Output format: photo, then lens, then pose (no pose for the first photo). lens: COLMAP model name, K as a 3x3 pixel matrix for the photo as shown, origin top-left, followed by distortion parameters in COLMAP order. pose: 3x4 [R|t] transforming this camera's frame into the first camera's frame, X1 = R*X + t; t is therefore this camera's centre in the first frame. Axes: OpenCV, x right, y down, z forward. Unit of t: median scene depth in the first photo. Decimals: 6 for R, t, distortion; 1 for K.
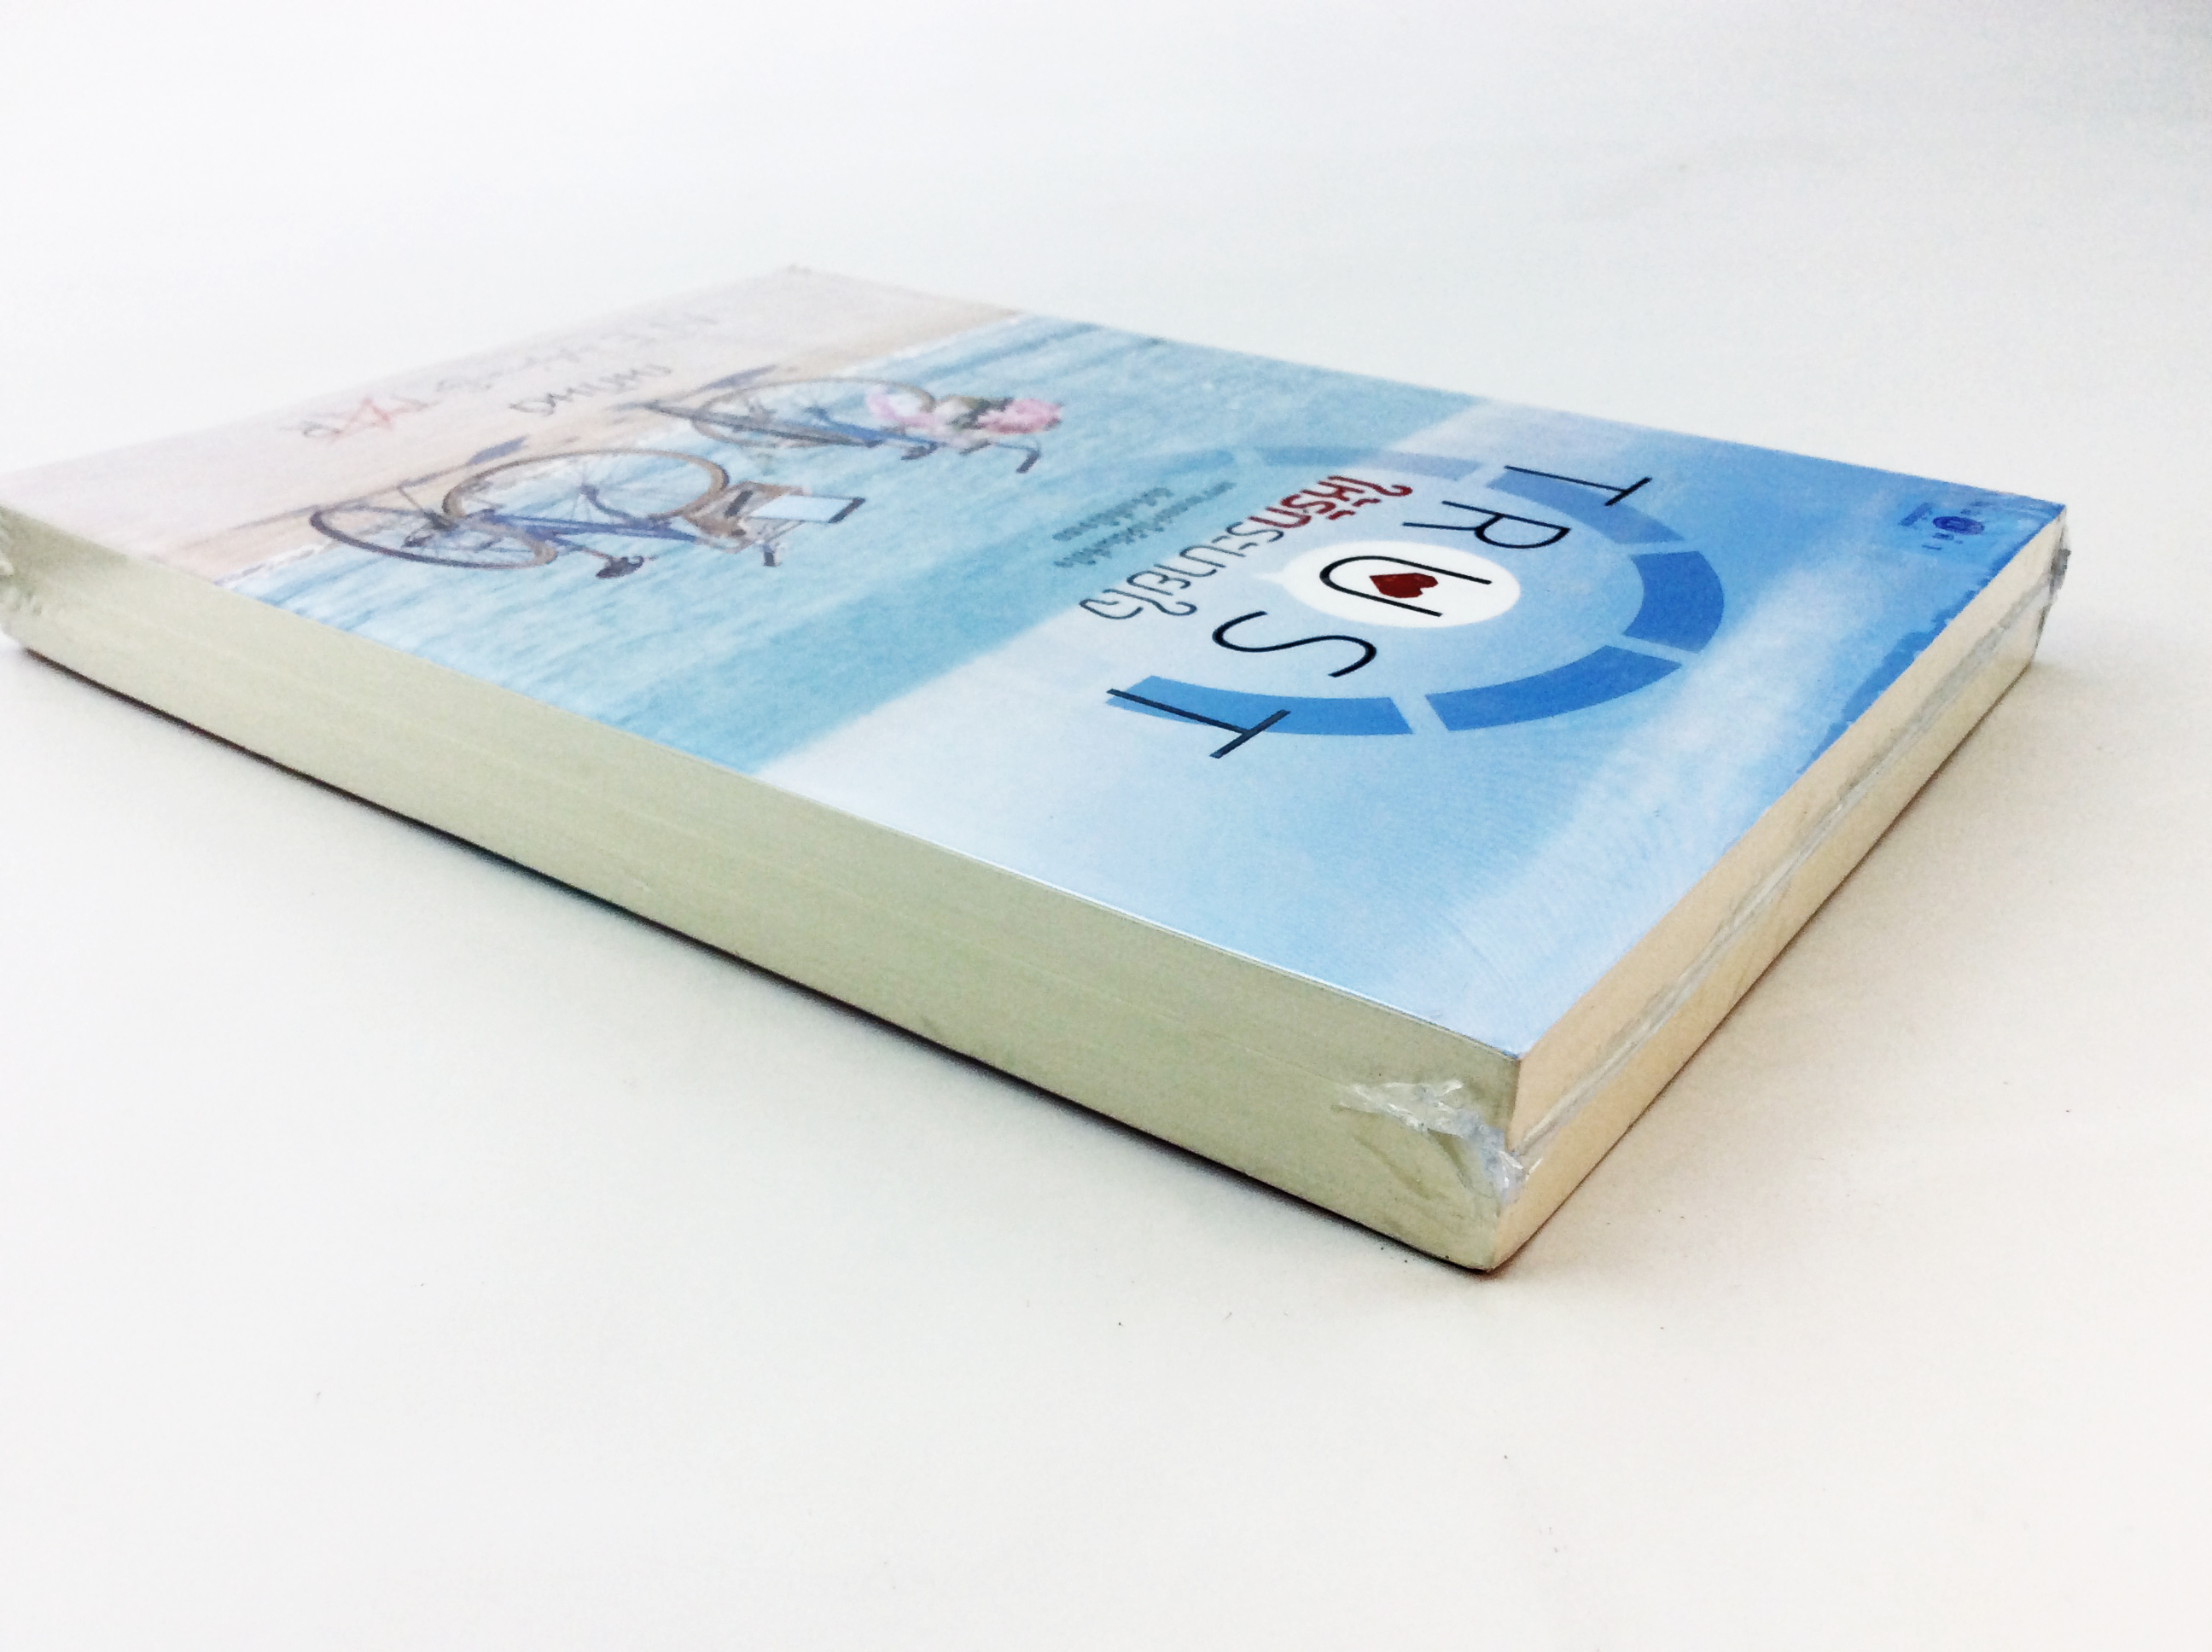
lens RADIAL K [[2071.7, 0, 1106.0], [0, 2071.7, 826.0], [0, 0, 1]] dist [0.081152, 0.001976]
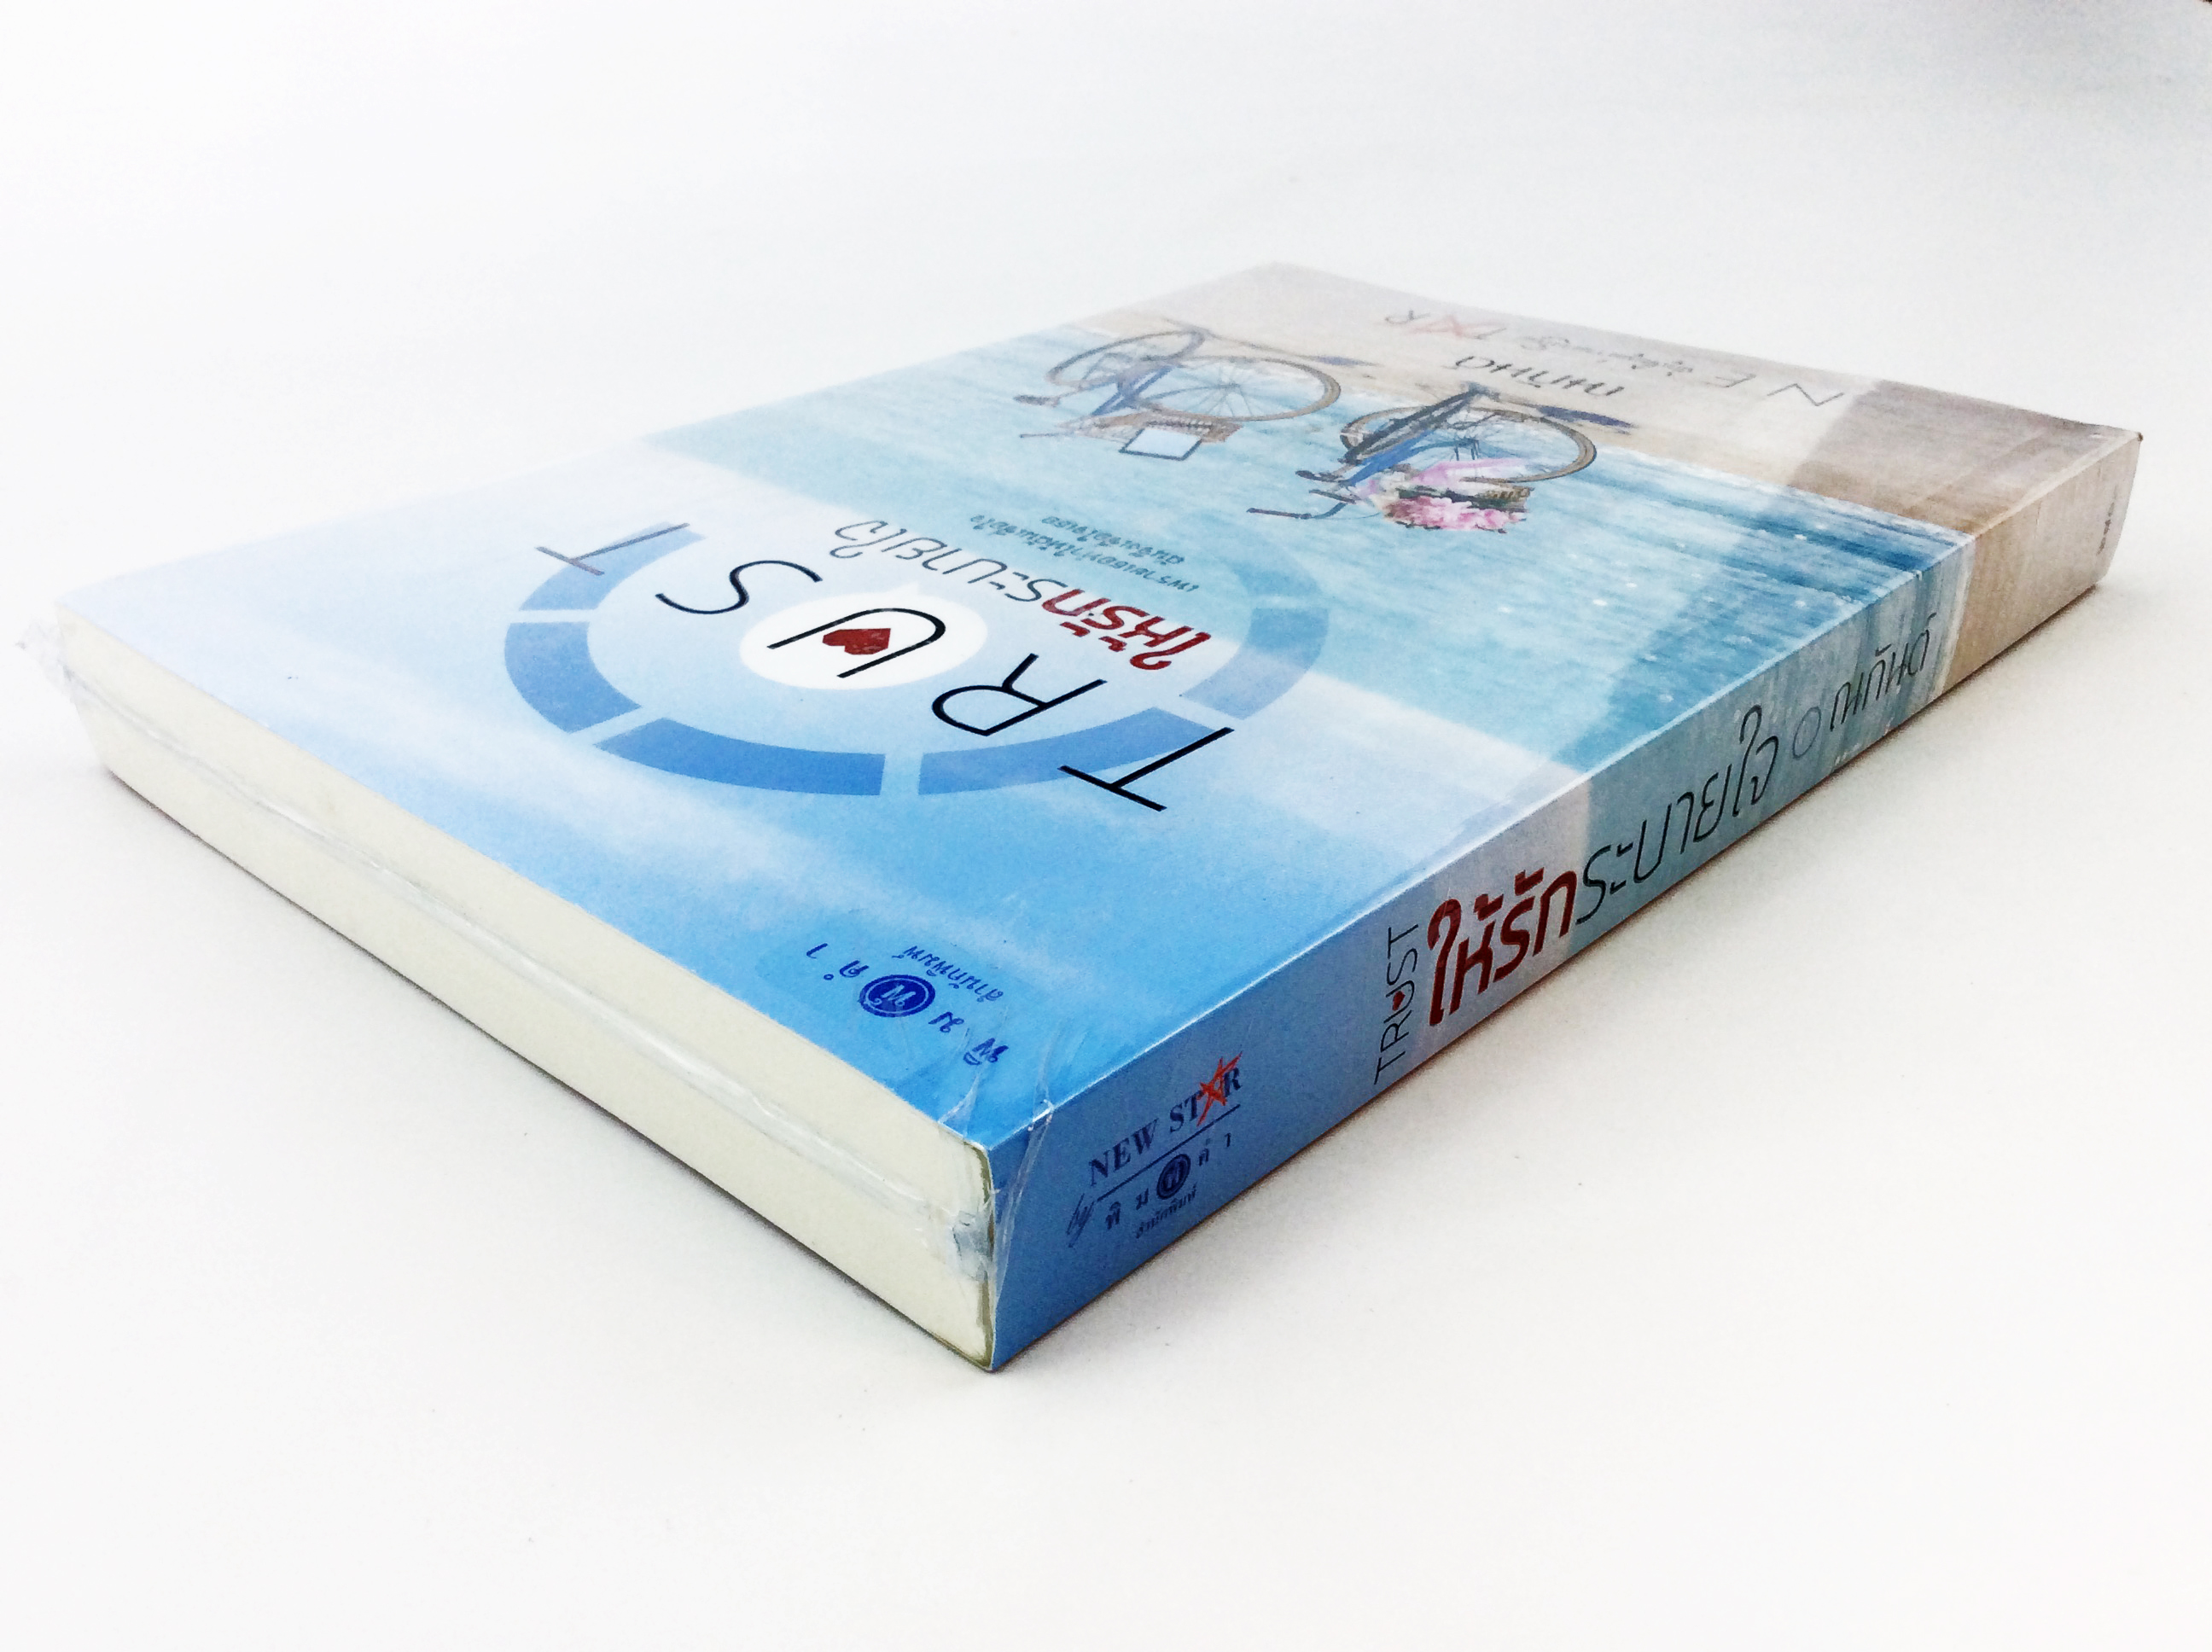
lens RADIAL K [[2071.7, 0, 1106.0], [0, 2071.7, 826.0], [0, 0, 1]] dist [0.081152, 0.001976]
pose [[-0.114088, 0.468997, -0.875800, 0.887183], [-0.464107, 0.754289, 0.464385, -0.483687], [0.878401, 0.459446, 0.131610, 0.906090]]
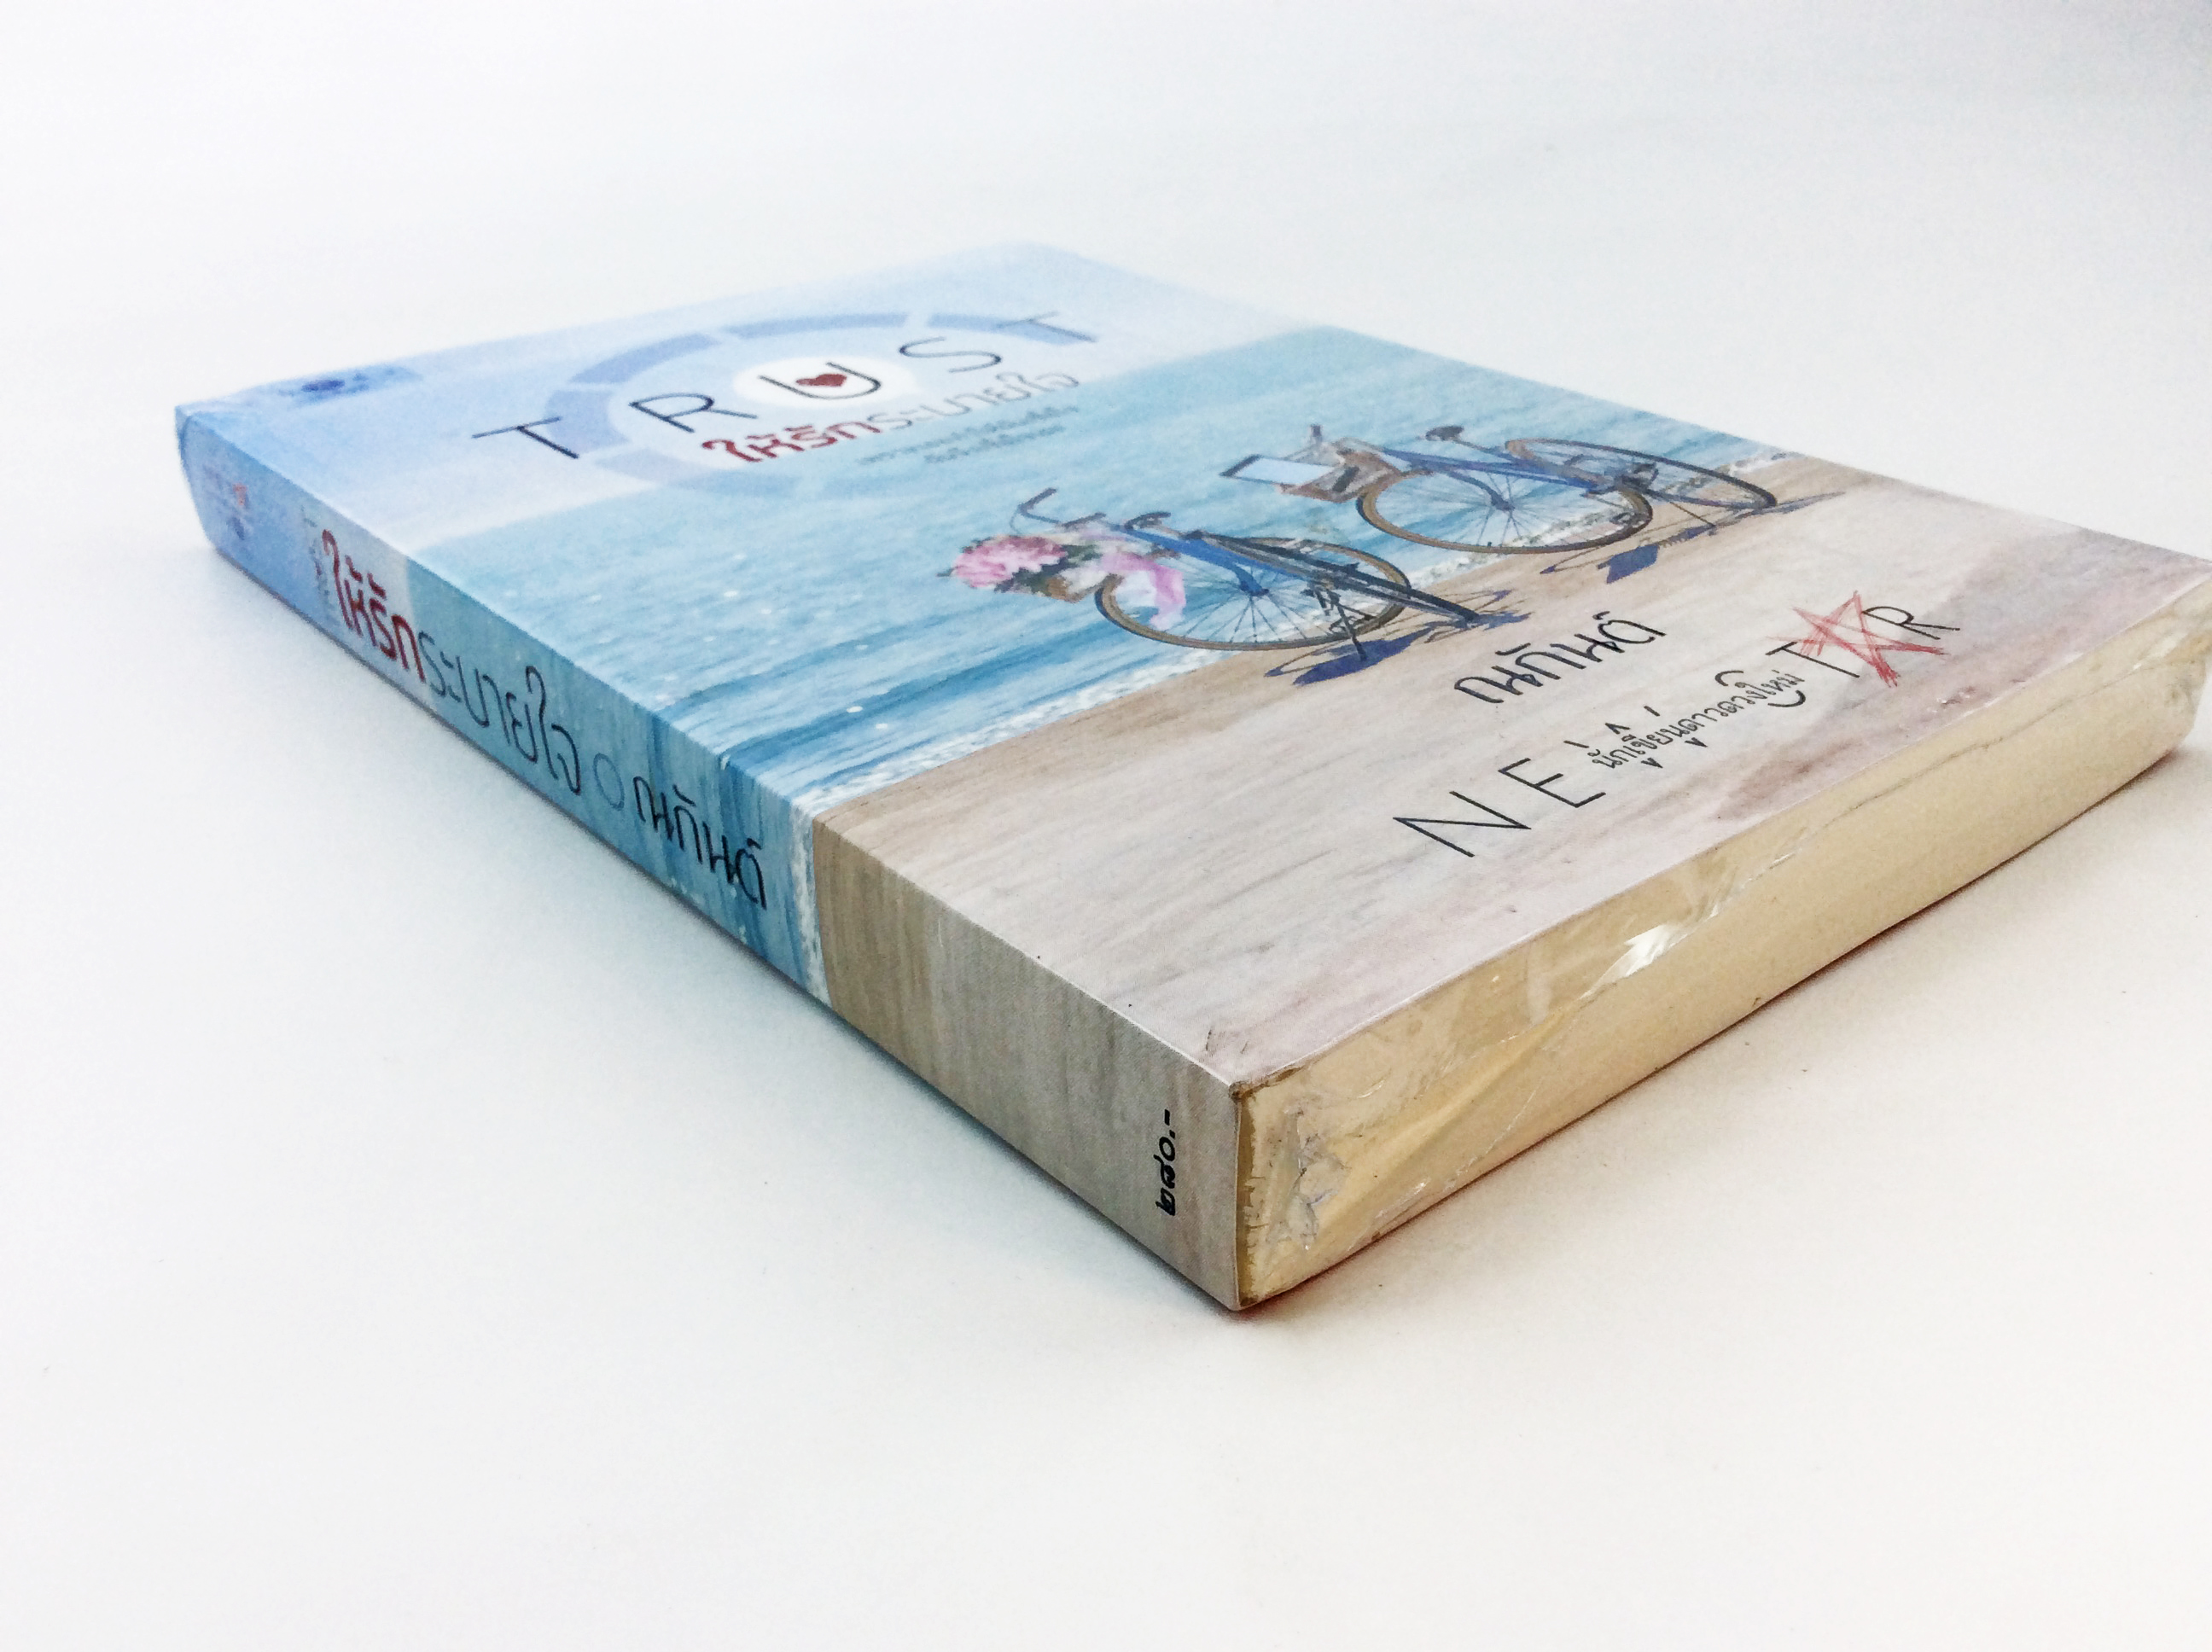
lens RADIAL K [[2071.7, 0, 1106.0], [0, 2071.7, 826.0], [0, 0, 1]] dist [0.081152, 0.001976]
pose [[-0.971782, -0.100791, 0.213264, -0.290884], [0.122095, 0.558642, 0.820373, -0.885577], [-0.201824, 0.823262, -0.530572, 1.669998]]
